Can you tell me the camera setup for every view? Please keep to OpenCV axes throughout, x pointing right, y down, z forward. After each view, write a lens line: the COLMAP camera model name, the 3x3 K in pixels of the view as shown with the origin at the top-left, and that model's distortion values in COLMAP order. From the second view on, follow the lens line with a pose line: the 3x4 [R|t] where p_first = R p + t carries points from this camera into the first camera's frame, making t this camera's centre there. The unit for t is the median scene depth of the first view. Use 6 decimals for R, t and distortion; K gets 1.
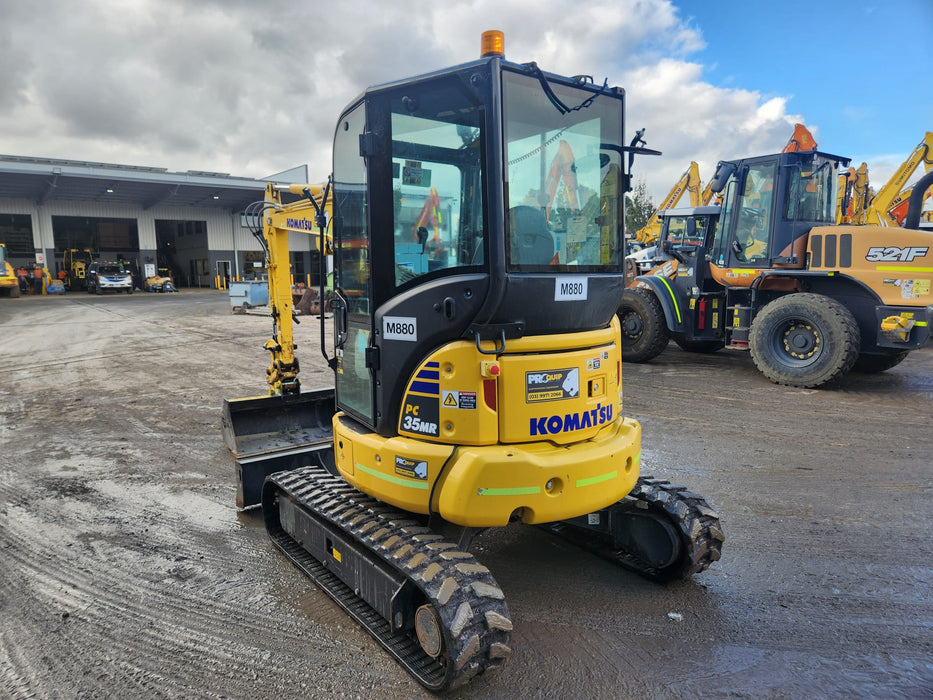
lens RADIAL K [[621.3, 0, 458.3], [0, 621.3, 358.0], [0, 0, 1]] dist [0.075308, -0.059709]
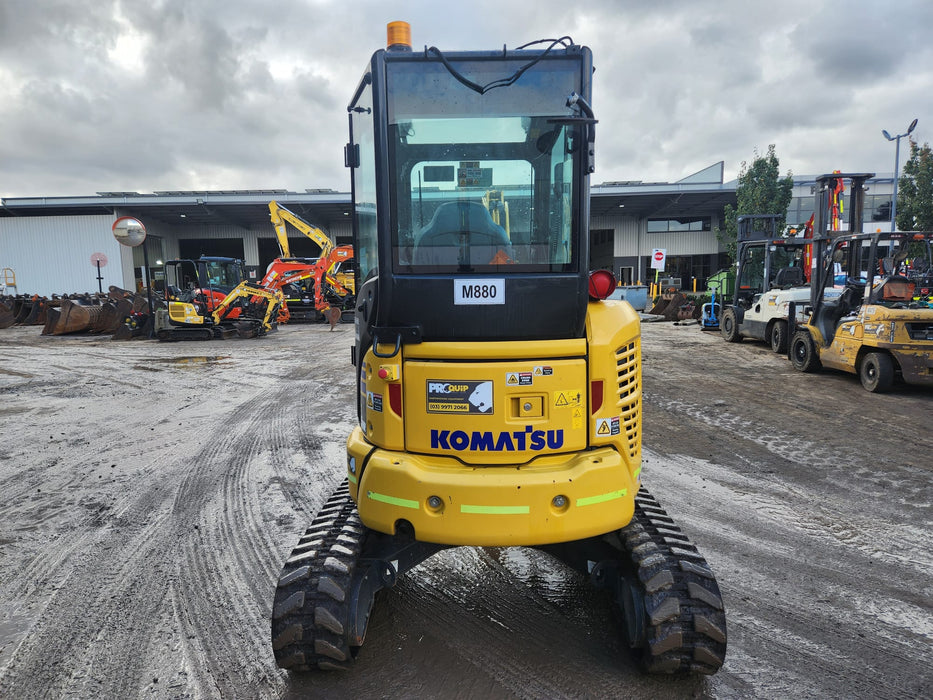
lens RADIAL K [[621.7, 0, 460.4], [0, 621.7, 369.4], [0, 0, 1]] dist [0.078017, -0.058000]
pose [[0.794250, 0.080600, -0.602221, 0.529503], [-0.074754, 0.996595, 0.034791, -0.021819], [0.602975, 0.017385, 0.797571, 0.206452]]
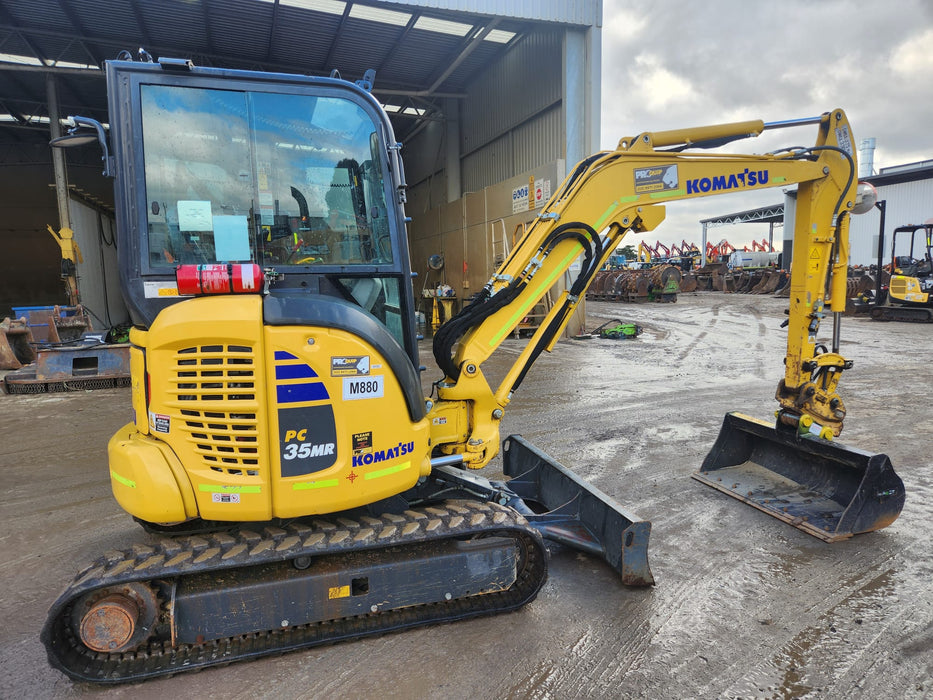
lens RADIAL K [[622.6, 0, 461.8], [0, 622.6, 362.9], [0, 0, 1]] dist [0.082310, -0.069765]
pose [[-0.342030, 0.155164, -0.926790, 0.791688], [-0.099031, 0.974829, 0.199753, -0.195525], [0.934456, 0.160103, -0.318055, 1.459173]]
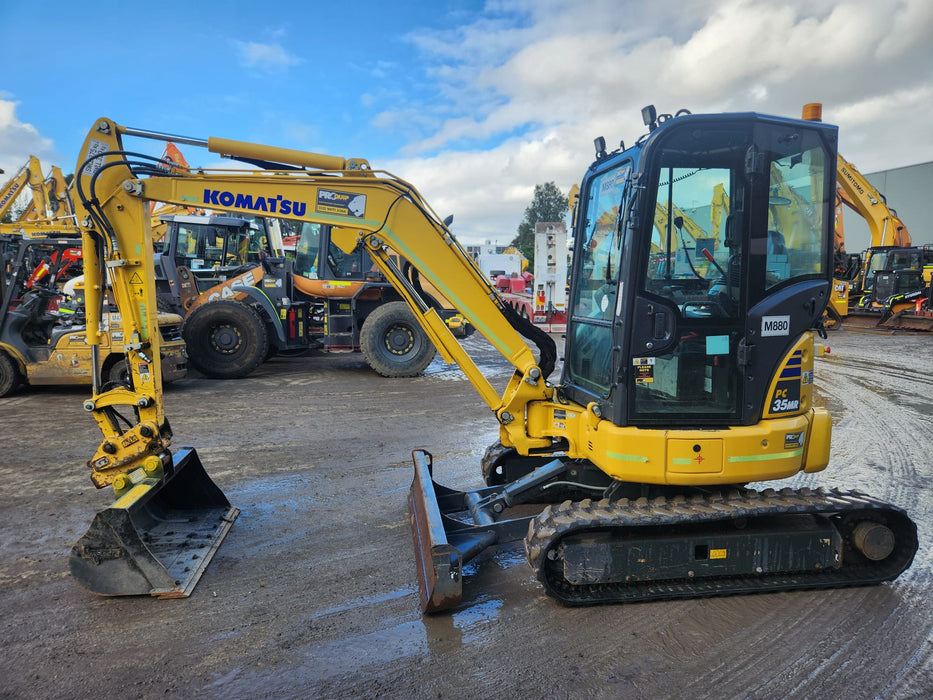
lens RADIAL K [[623.3, 0, 460.8], [0, 623.3, 345.6], [0, 0, 1]] dist [0.078518, -0.070994]
pose [[0.476334, -0.078510, 0.875752, -1.104836], [0.113387, 0.993174, 0.027364, -0.085798], [-0.871923, 0.086265, 0.481984, 0.733362]]
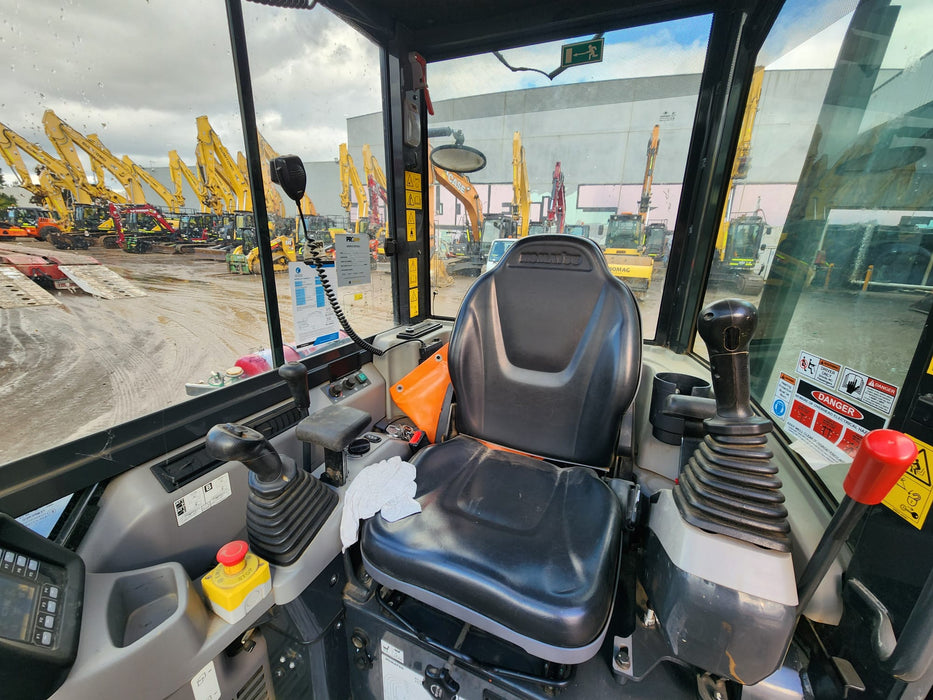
lens RADIAL K [[381.7, 0, 460.5], [0, 381.7, 348.4], [0, 0, 1]] dist [0.002176, 0.000727]
pose [[-0.475097, -0.250063, 0.843653, -0.113548], [0.090430, 0.939818, 0.329491, -0.207038], [-0.875274, 0.232832, -0.423892, 0.952764]]
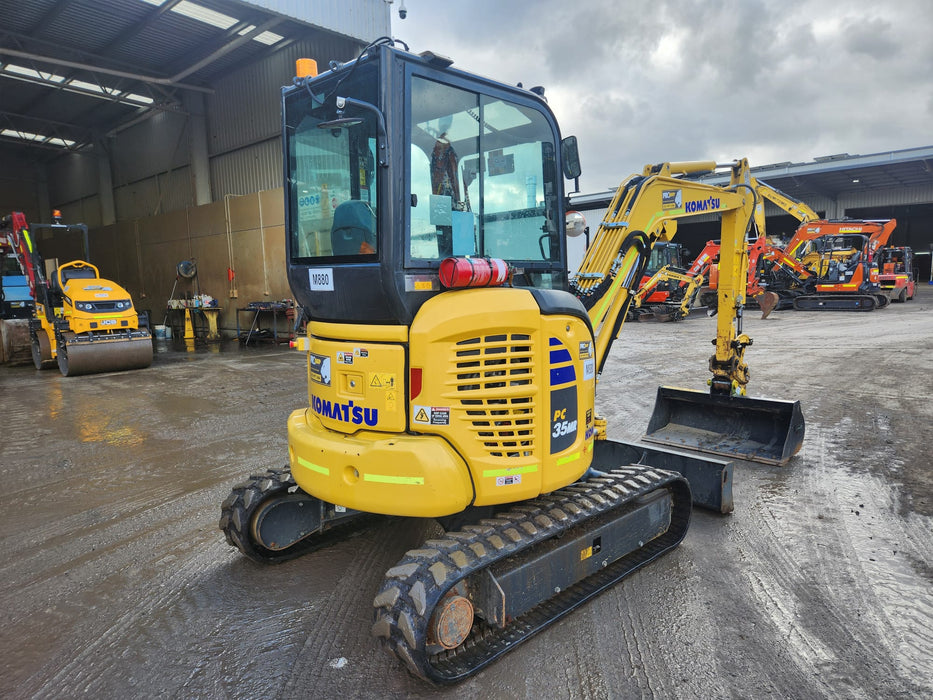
lens RADIAL K [[625.7, 0, 465.3], [0, 625.7, 363.4], [0, 0, 1]] dist [0.074496, -0.065986]
pose [[0.140155, 0.143264, -0.979710, 0.949632], [-0.115311, 0.985105, 0.127557, -0.101354], [0.983392, 0.095094, 0.154587, 0.816398]]
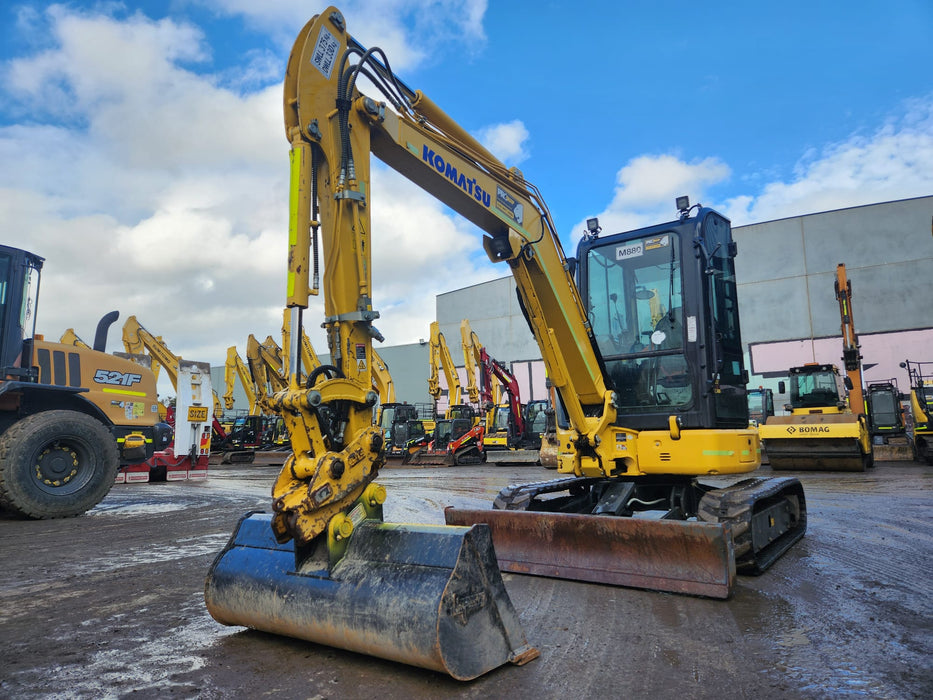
lens RADIAL K [[618.2, 0, 468.9], [0, 618.2, 351.4], [0, 0, 1]] dist [0.078621, -0.062186]
pose [[-0.318921, 0.161022, 0.934003, -1.134063], [0.148653, 0.981764, -0.118497, 0.016410], [-0.936051, 0.101051, -0.337041, 1.766353]]
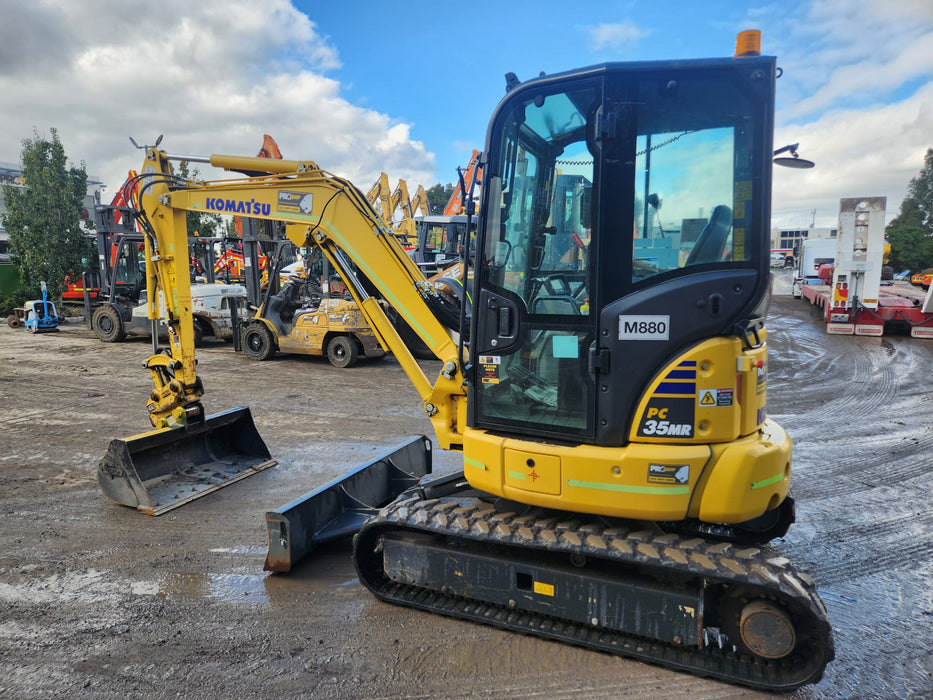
lens RADIAL K [[618.0, 0, 452.3], [0, 618.0, 346.7], [0, 0, 1]] dist [0.082207, -0.068016]
pose [[0.861704, -0.048854, 0.505053, -0.635530], [0.059258, 0.998232, -0.004544, -0.024655], [-0.503939, 0.033844, 0.863076, 0.260746]]
